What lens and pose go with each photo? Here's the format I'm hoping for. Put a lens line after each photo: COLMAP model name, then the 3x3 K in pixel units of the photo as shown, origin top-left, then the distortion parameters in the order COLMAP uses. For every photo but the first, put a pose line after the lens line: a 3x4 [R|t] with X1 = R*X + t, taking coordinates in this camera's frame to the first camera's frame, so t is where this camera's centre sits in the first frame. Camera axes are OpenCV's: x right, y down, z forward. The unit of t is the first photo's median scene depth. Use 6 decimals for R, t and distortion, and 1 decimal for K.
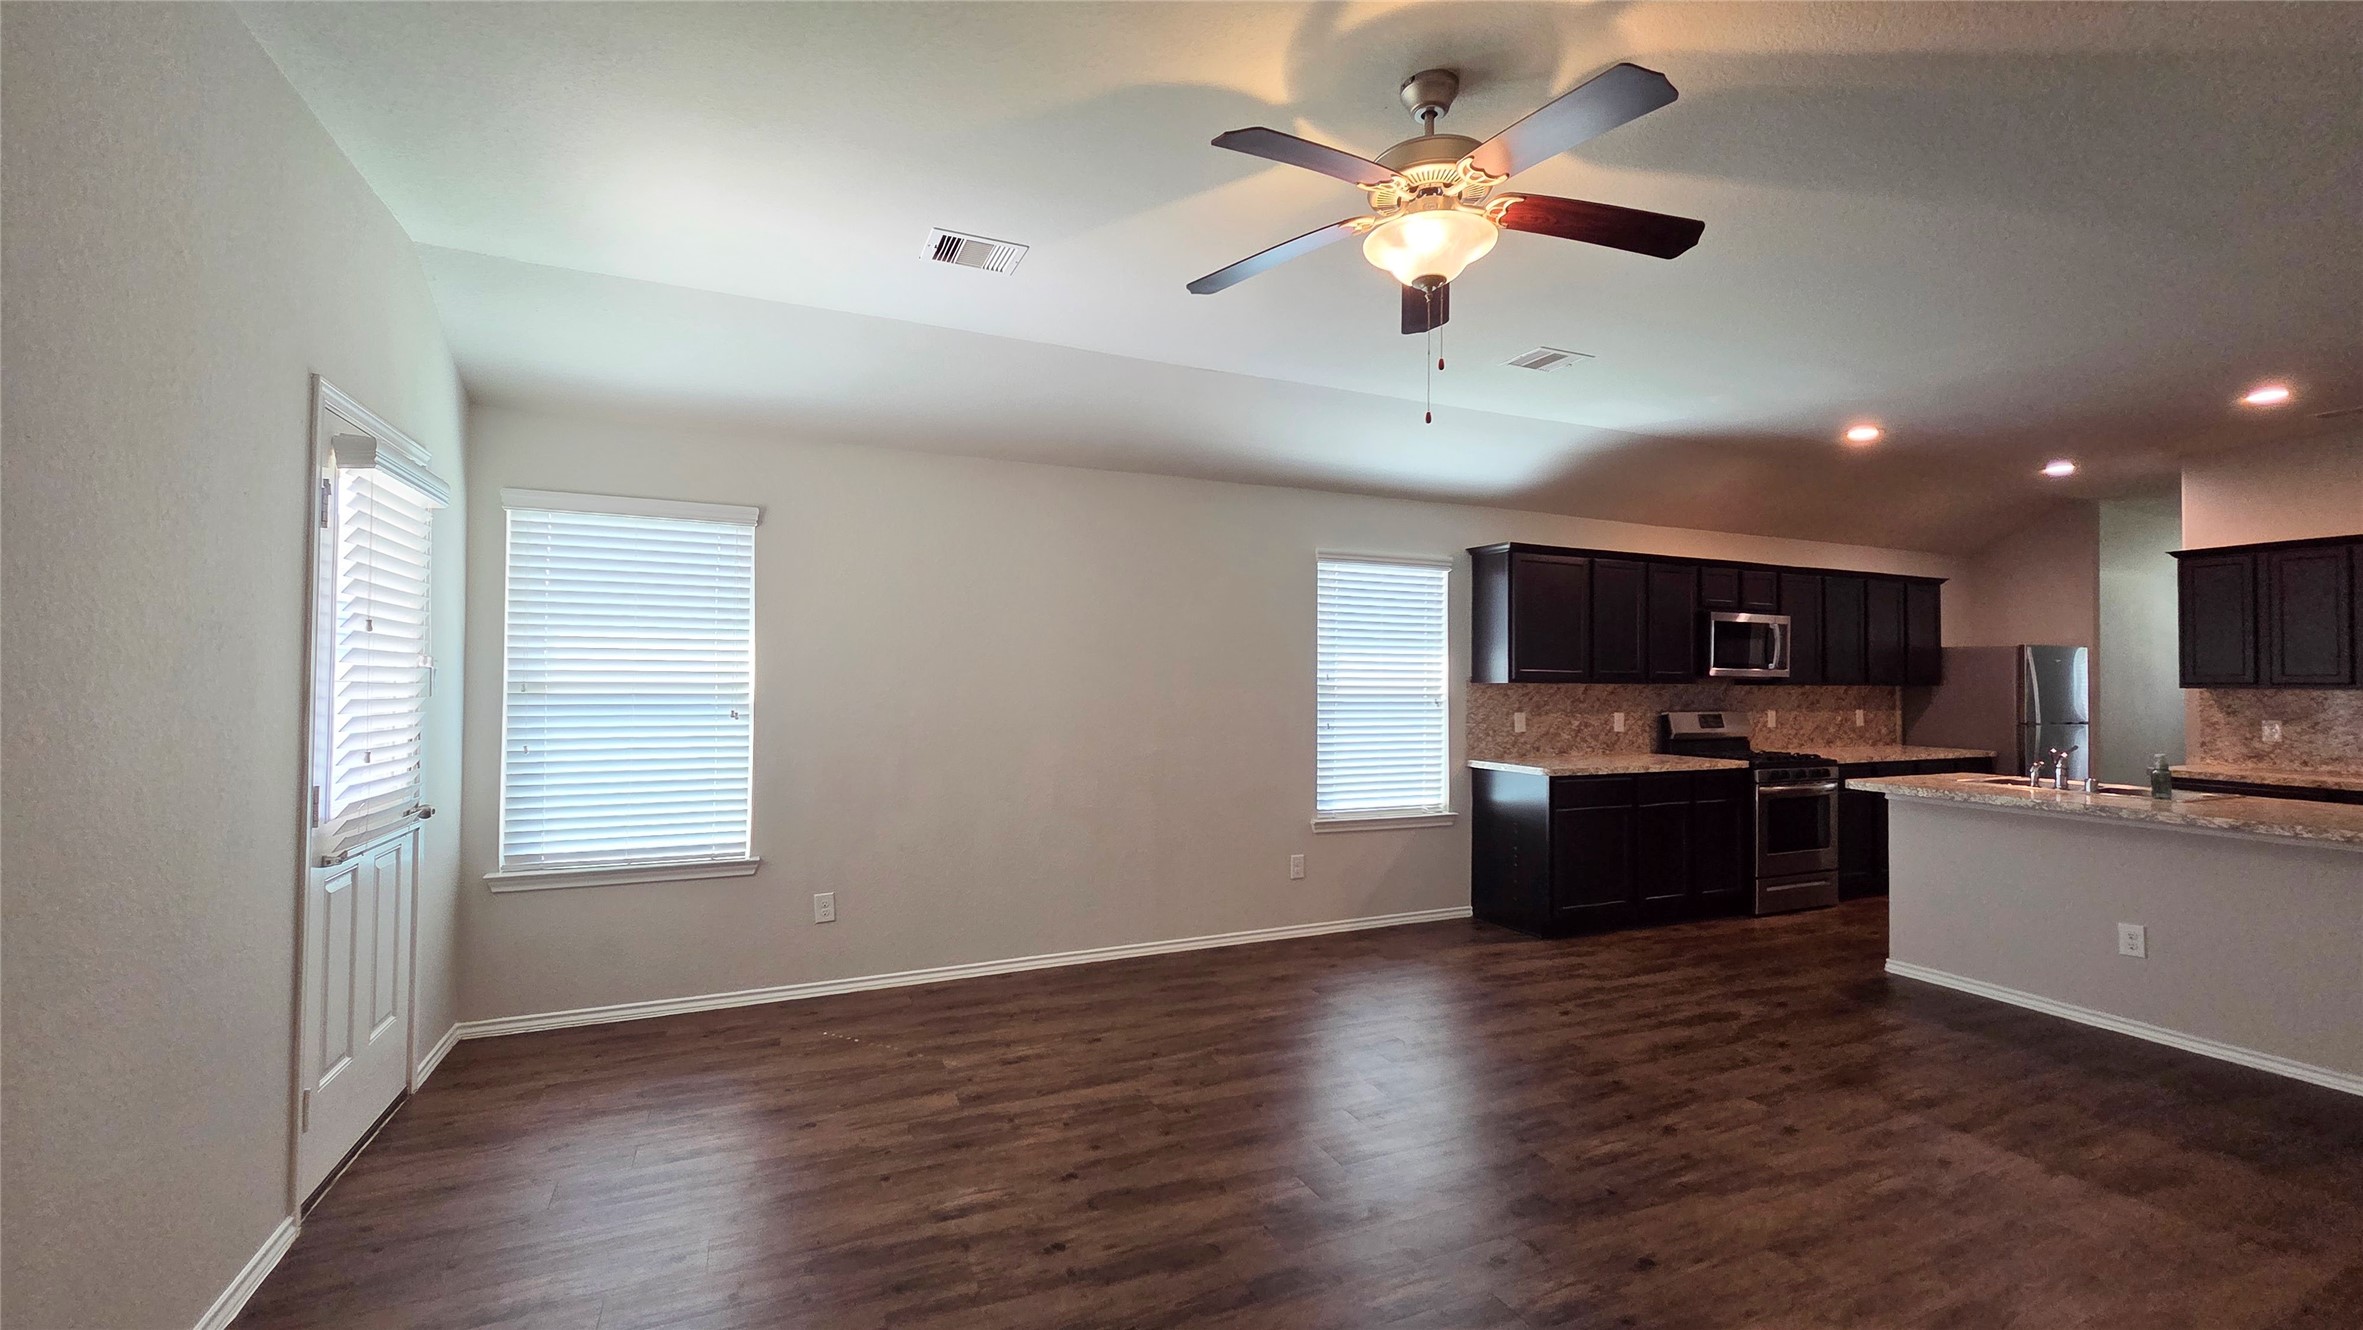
lens RADIAL K [[958.5, 0, 1179.4], [0, 958.5, 664.4], [0, 0, 1]] dist [0.001161, -0.000181]
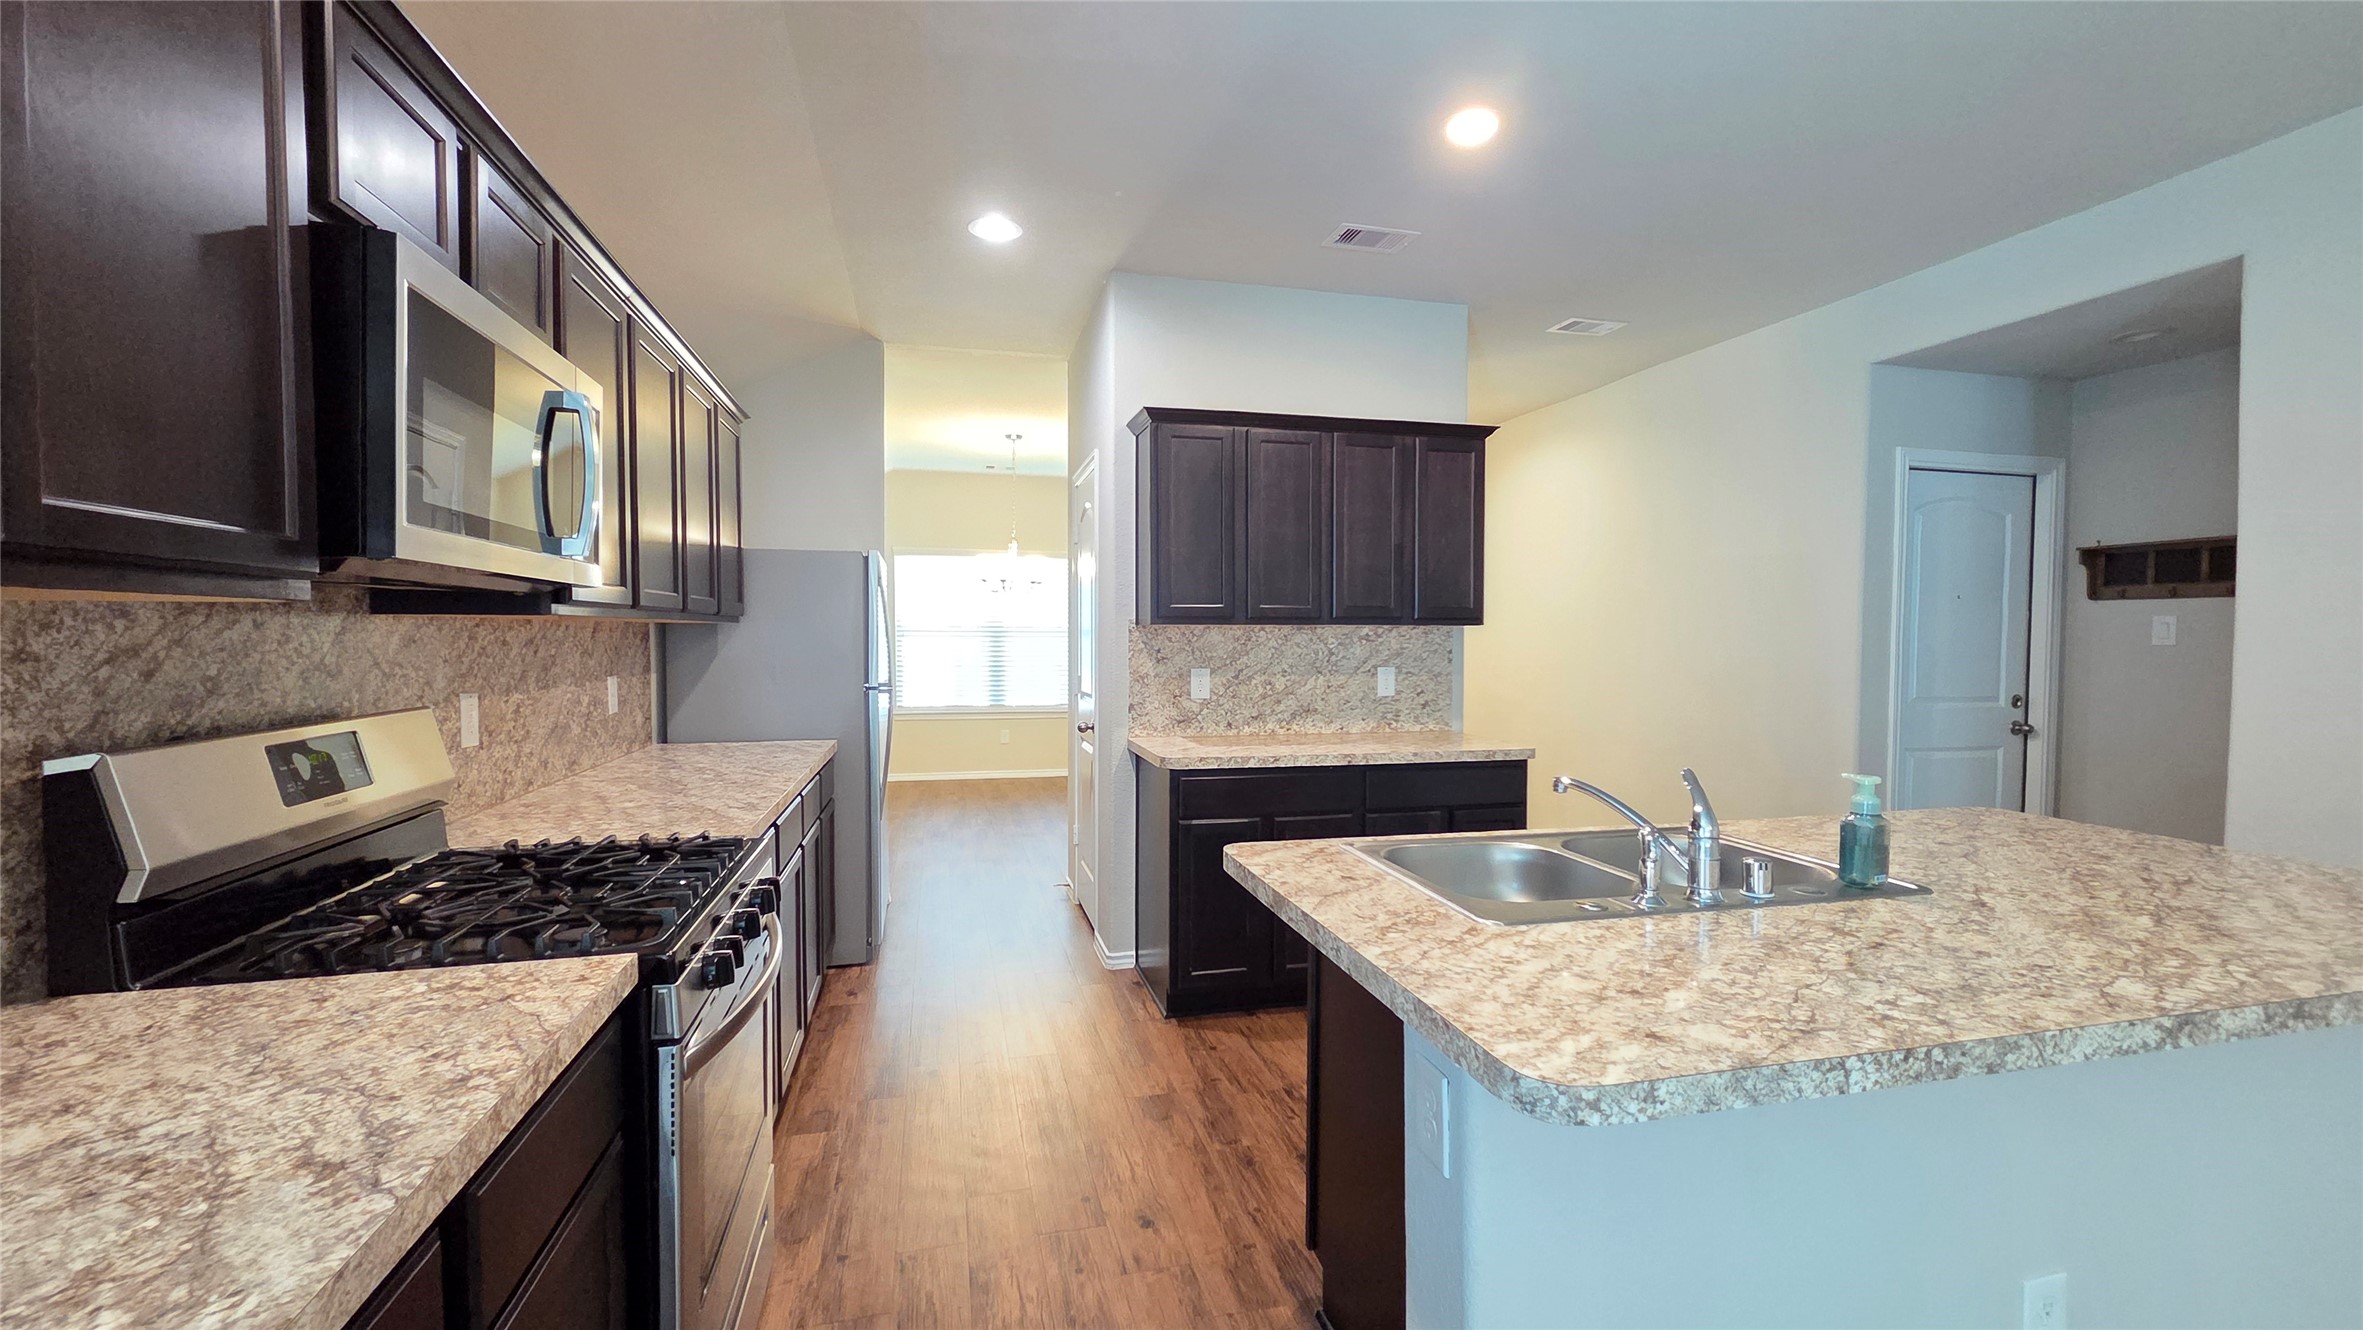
lens RADIAL K [[958.5, 0, 1187.2], [0, 958.5, 657.2], [0, 0, 1]] dist [0.001161, -0.000181]
pose [[0.152886, -0.028789, 0.987824, 0.359409], [-0.017815, 0.999333, 0.031881, 0.022478], [-0.988083, -0.022472, 0.152271, 0.759078]]
